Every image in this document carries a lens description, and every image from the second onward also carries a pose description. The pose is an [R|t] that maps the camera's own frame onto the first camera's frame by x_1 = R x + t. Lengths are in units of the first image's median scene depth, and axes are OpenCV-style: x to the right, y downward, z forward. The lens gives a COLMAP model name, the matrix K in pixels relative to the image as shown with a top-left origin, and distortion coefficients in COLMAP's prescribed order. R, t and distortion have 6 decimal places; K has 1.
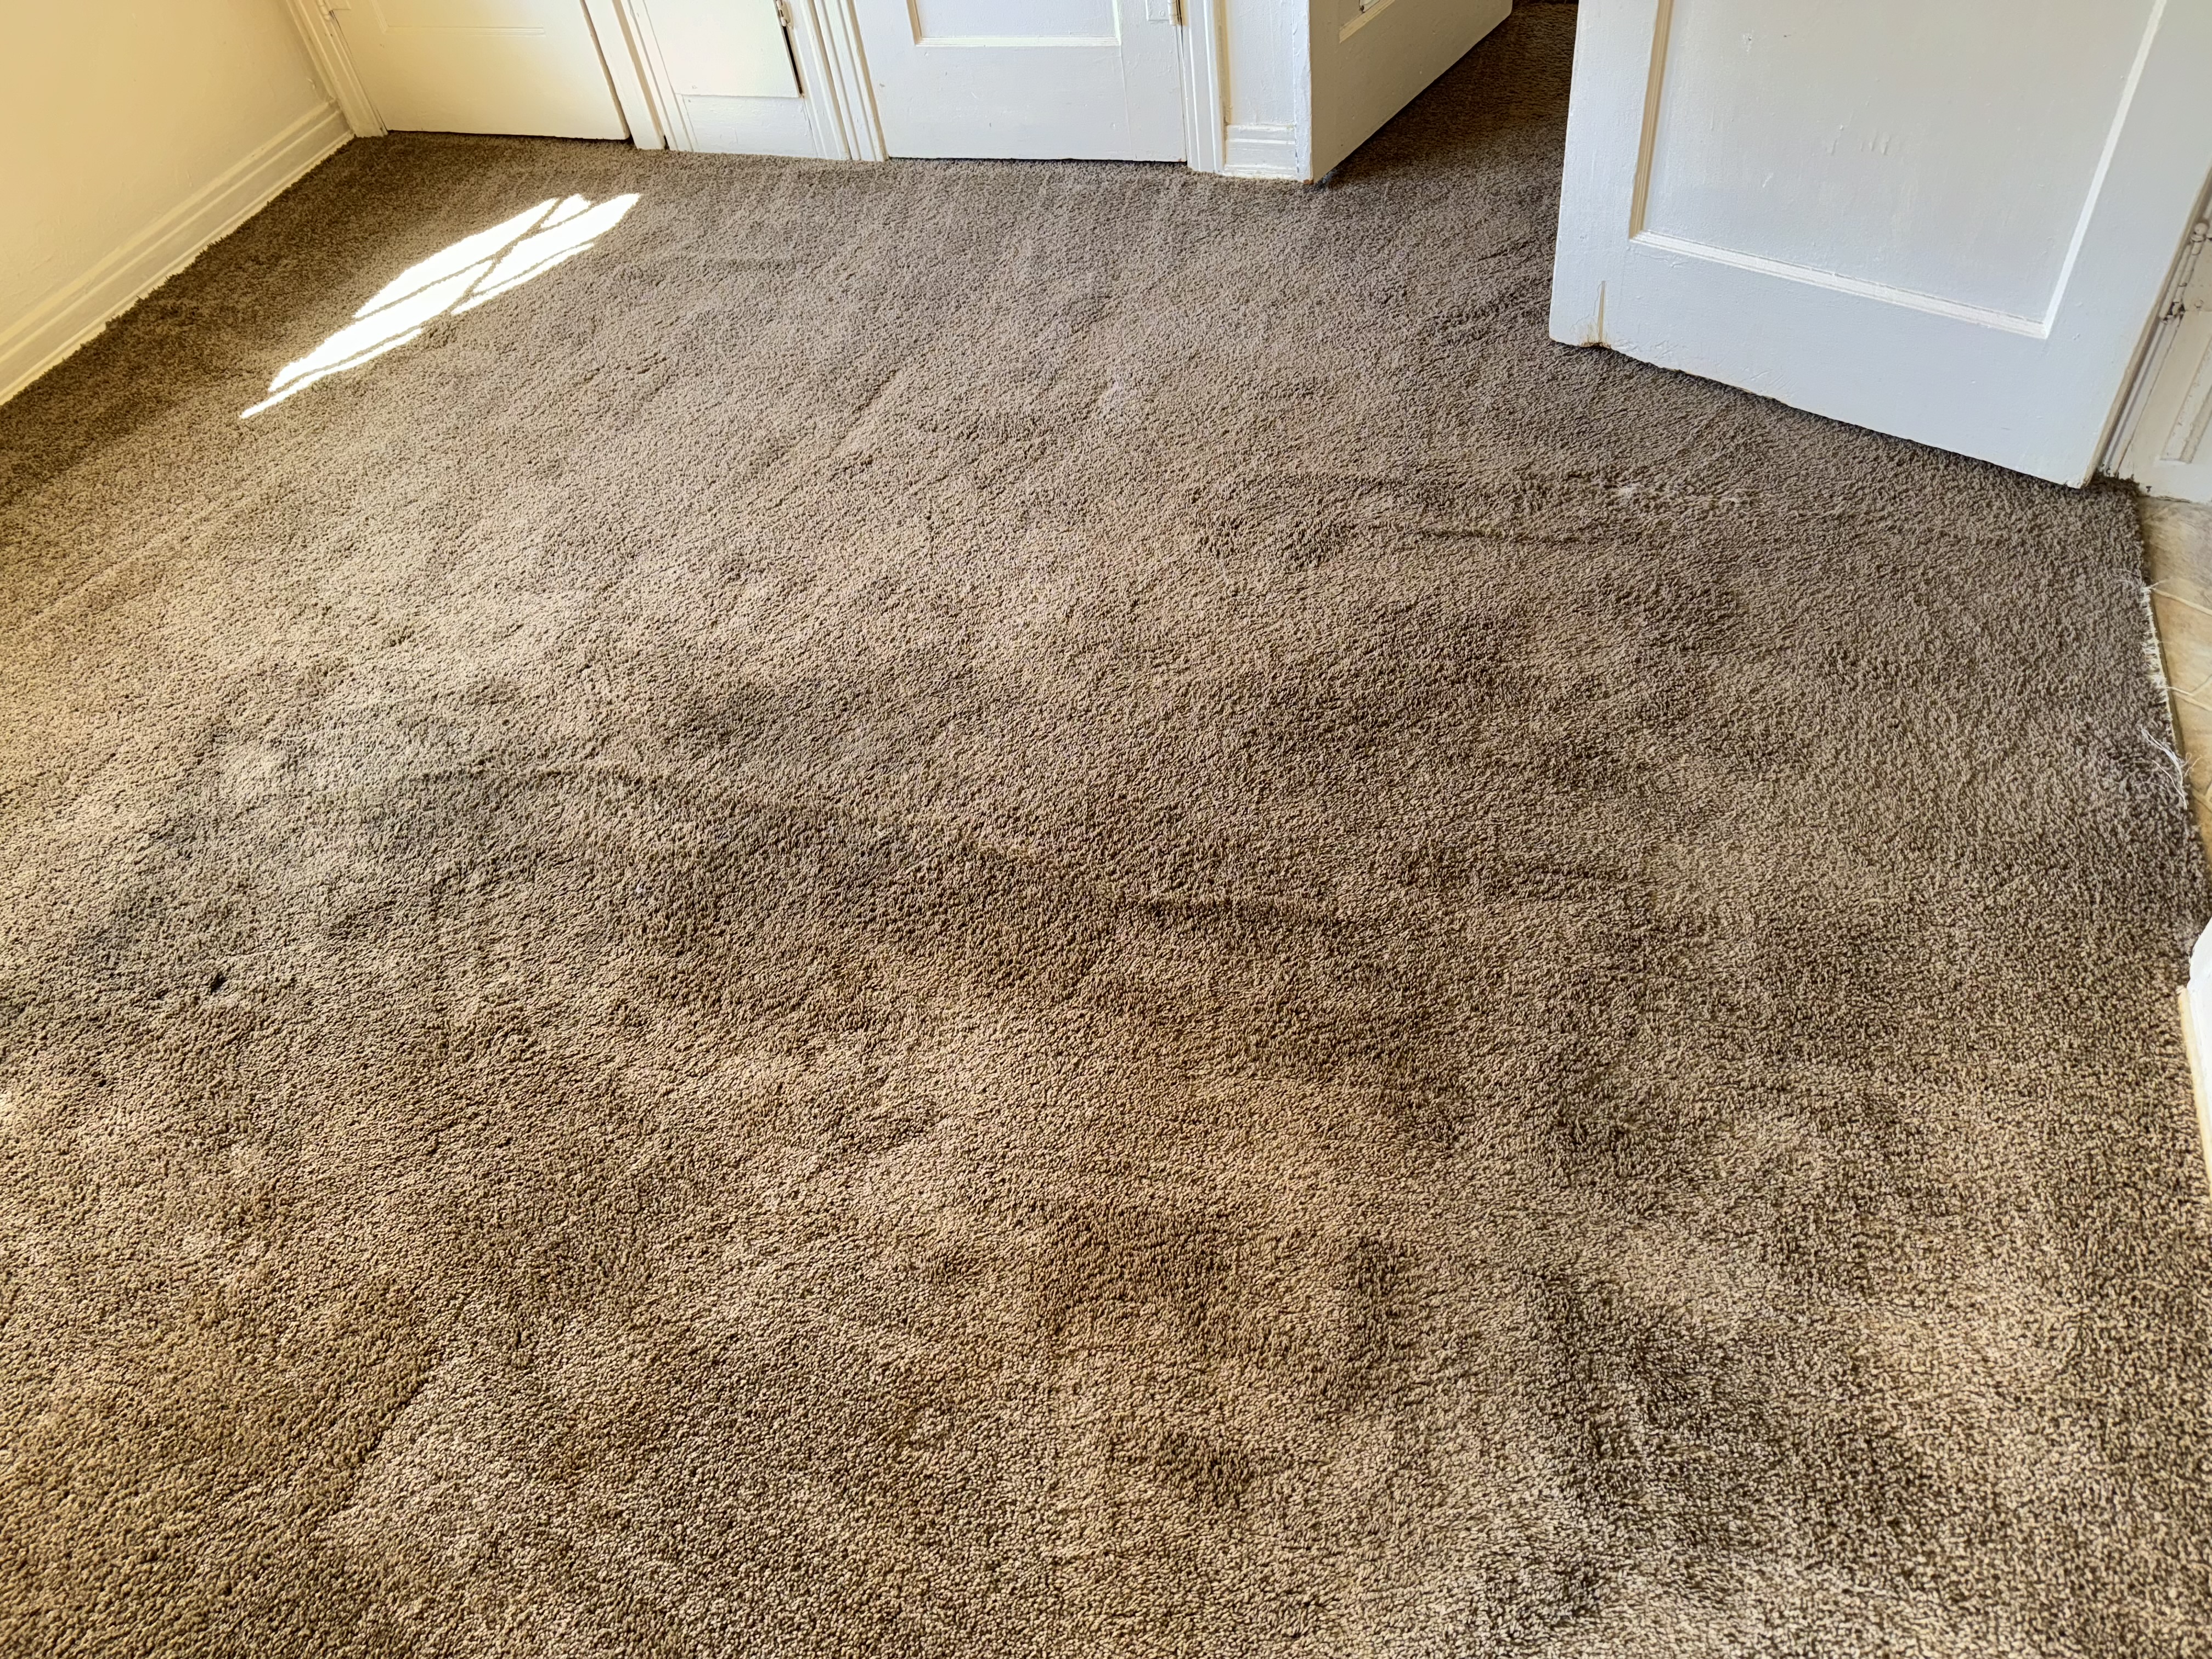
lens RADIAL K [[1559.4, 0, 1109.1], [0, 1559.4, 835.8], [0, 0, 1]] dist [0.007691, -0.014948]
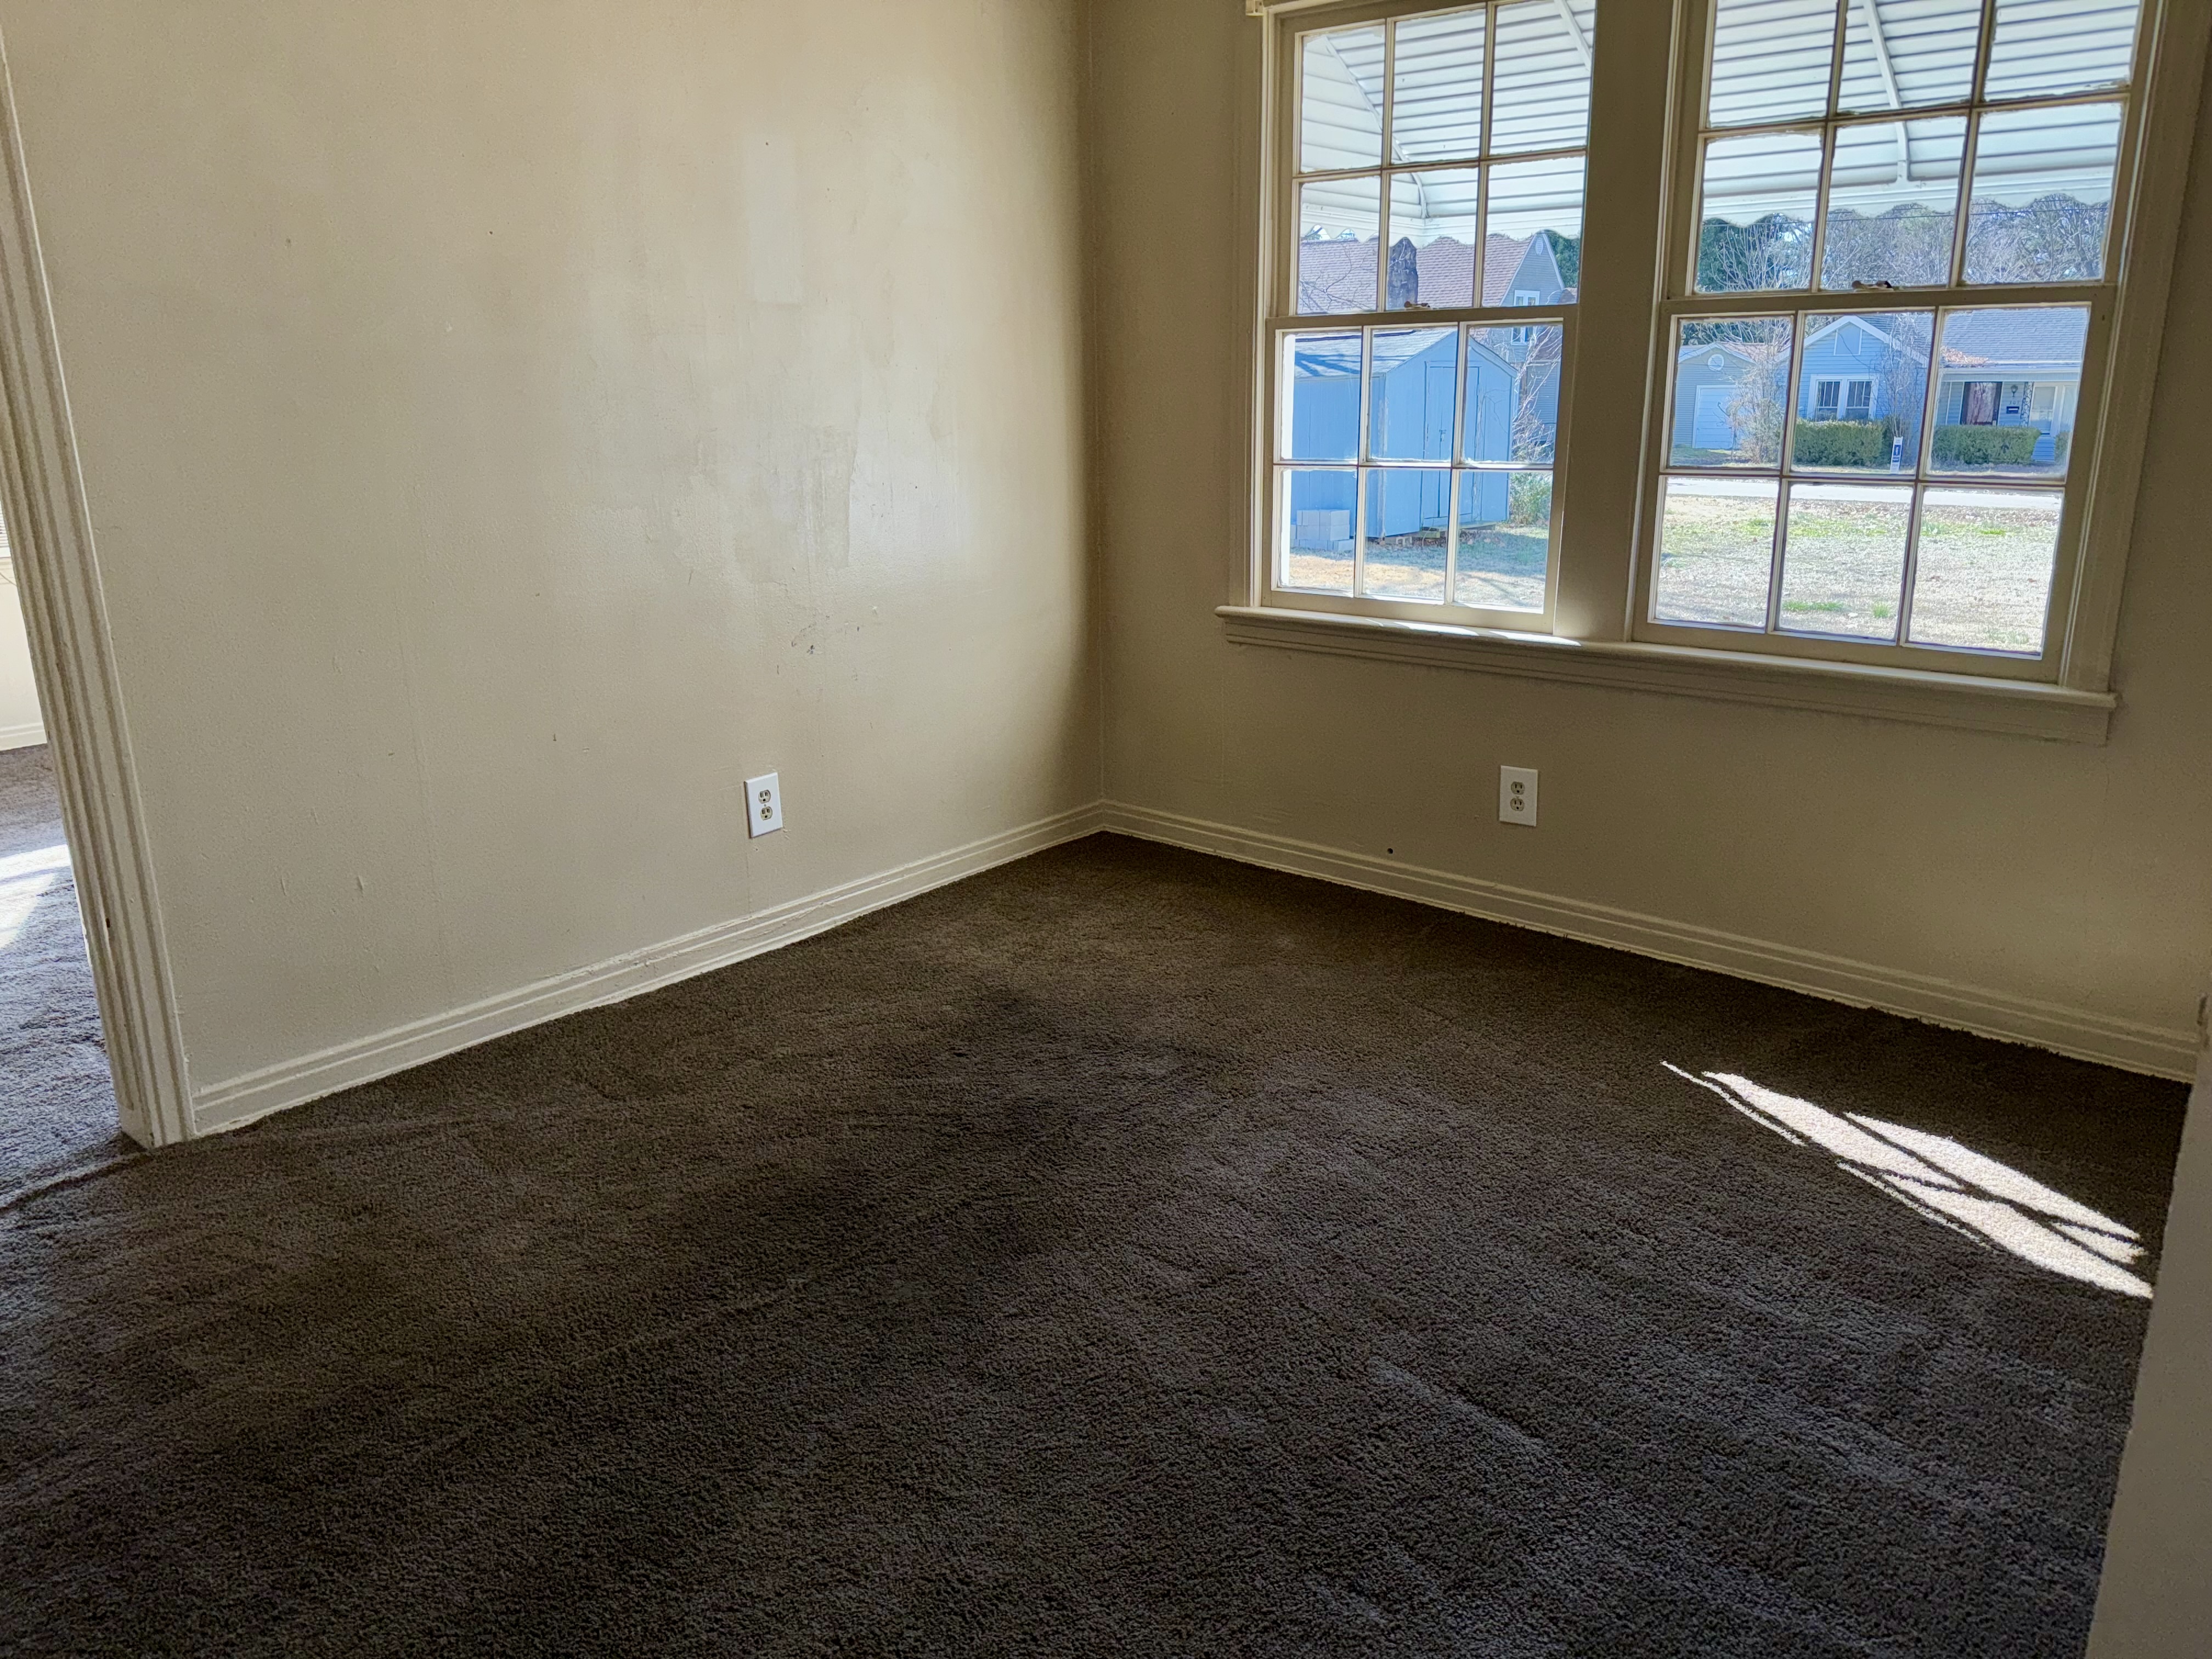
lens RADIAL K [[1559.4, 0, 1109.1], [0, 1559.4, 835.8], [0, 0, 1]] dist [0.007691, -0.014948]
pose [[-0.421748, 0.347492, -0.837483, 0.435577], [-0.630986, 0.550822, 0.546307, -0.684835], [0.651142, 0.758844, -0.013046, 0.635136]]
